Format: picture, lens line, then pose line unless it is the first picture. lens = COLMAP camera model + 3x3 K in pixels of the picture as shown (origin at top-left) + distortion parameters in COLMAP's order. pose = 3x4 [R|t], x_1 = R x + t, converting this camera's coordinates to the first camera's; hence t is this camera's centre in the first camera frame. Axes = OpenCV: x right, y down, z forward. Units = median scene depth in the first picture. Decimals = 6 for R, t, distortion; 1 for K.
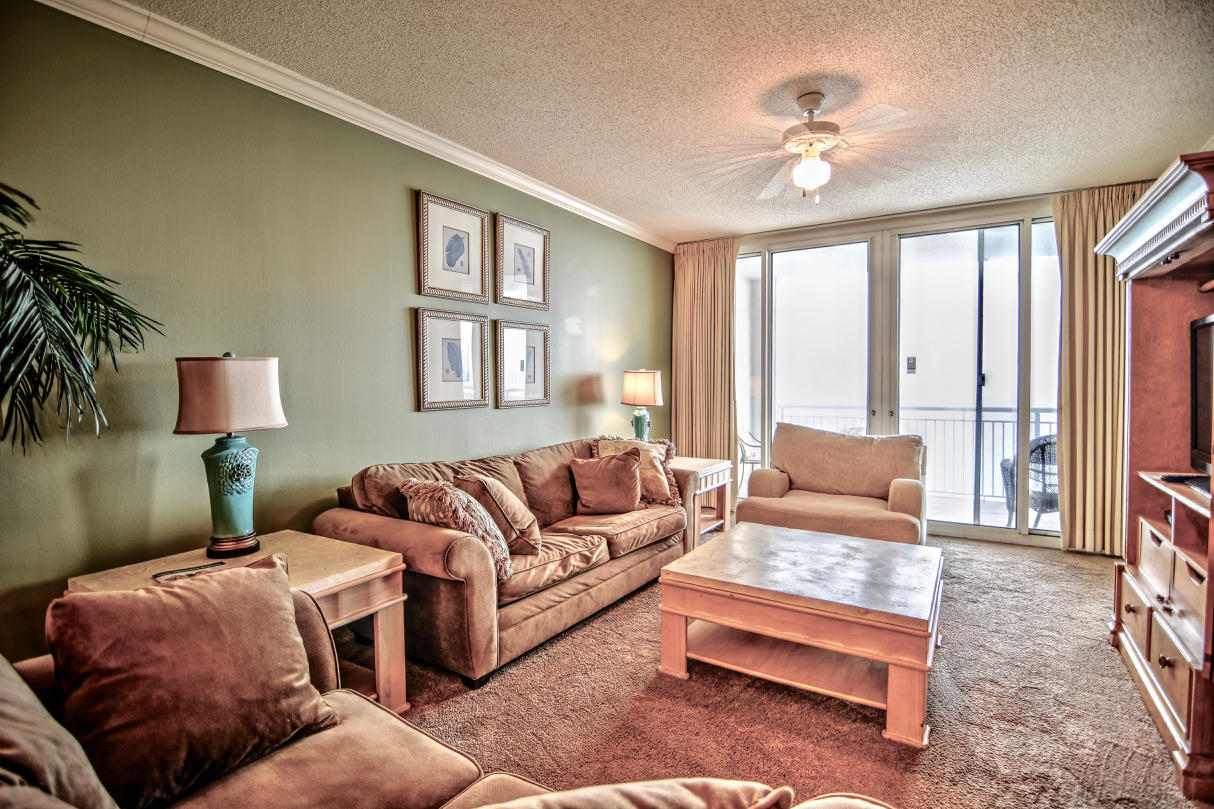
lens RADIAL K [[582.3, 0, 607.7], [0, 582.3, 395.4], [0, 0, 1]] dist [-0.014456, -0.001497]
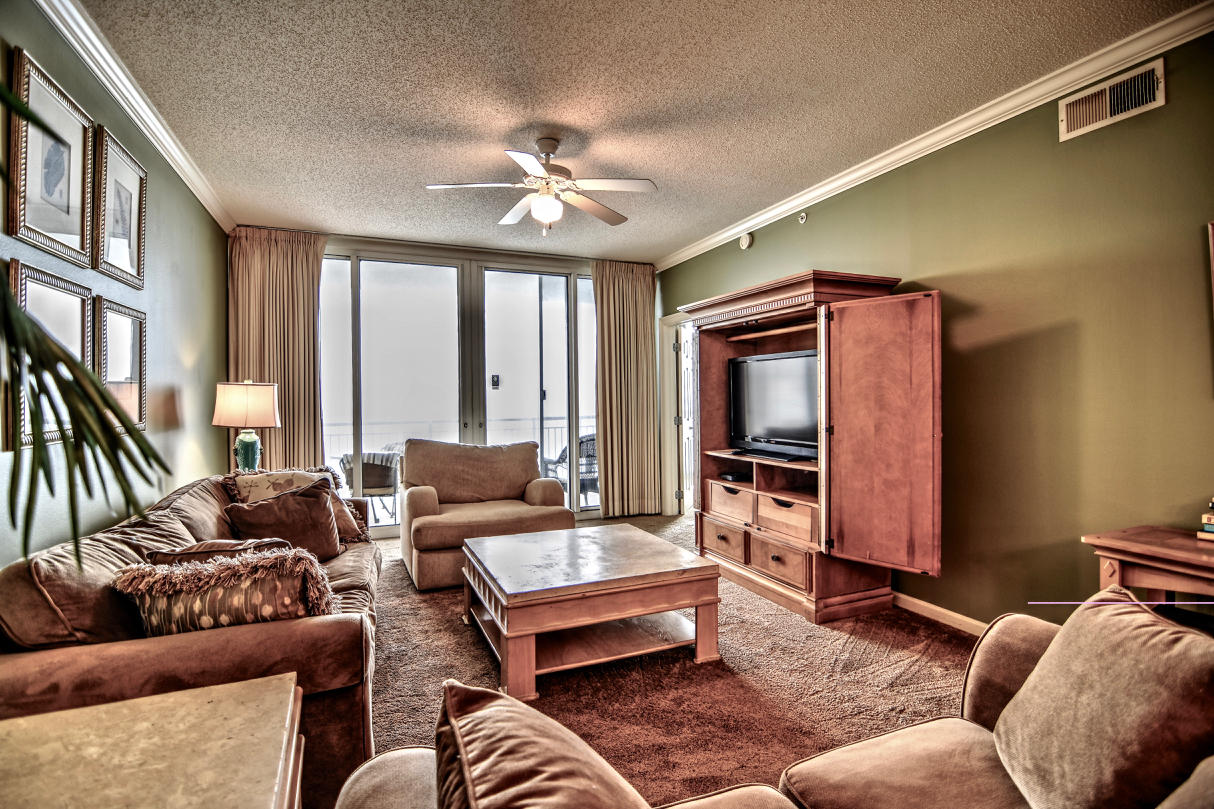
lens RADIAL K [[582.3, 0, 614.4], [0, 582.3, 396.4], [0, 0, 1]] dist [-0.014456, -0.001497]
pose [[0.561830, -0.001107, 0.827252, -0.334835], [0.024356, 0.999588, -0.015205, -0.001058], [-0.826894, 0.028691, 0.561626, 0.182166]]
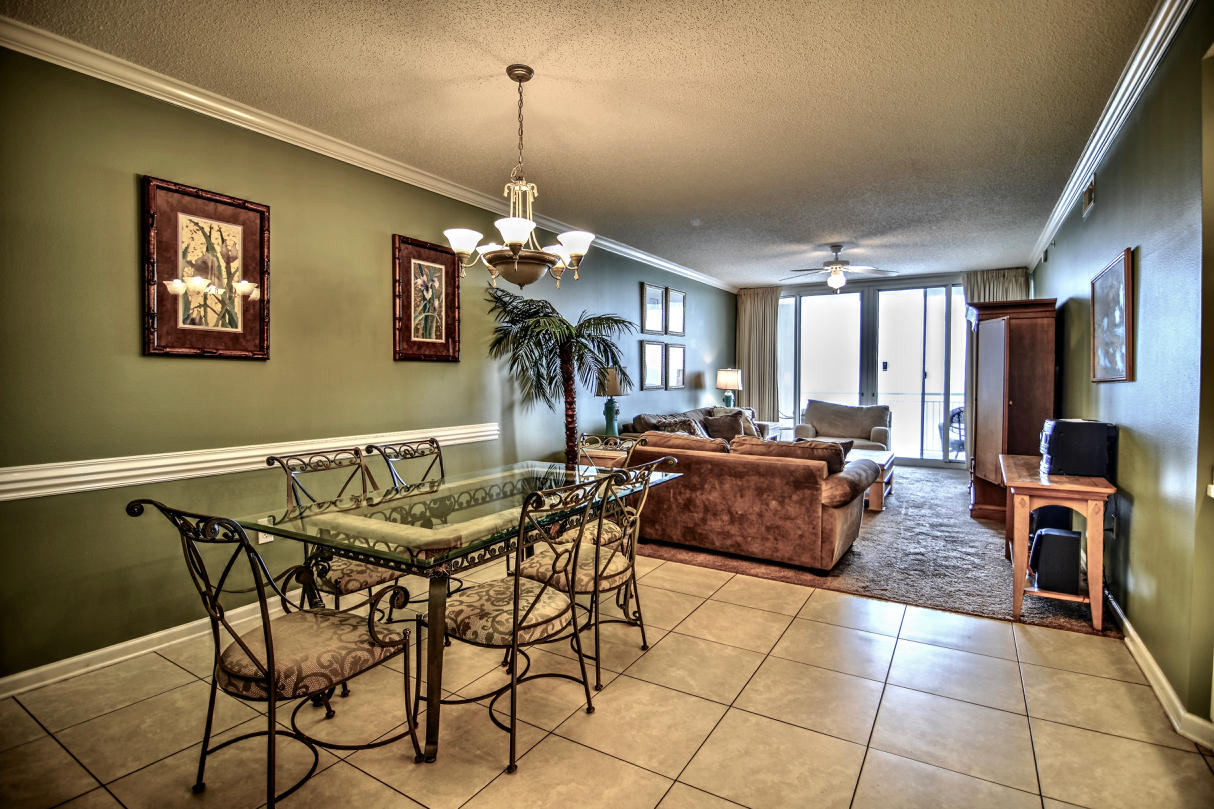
lens RADIAL K [[582.3, 0, 609.6], [0, 582.3, 395.3], [0, 0, 1]] dist [-0.014456, -0.001497]
pose [[0.999762, 0.001354, 0.021787, -0.363465], [-0.001631, 0.999918, 0.012710, 0.013338], [-0.021768, -0.012742, 0.999682, -0.776650]]
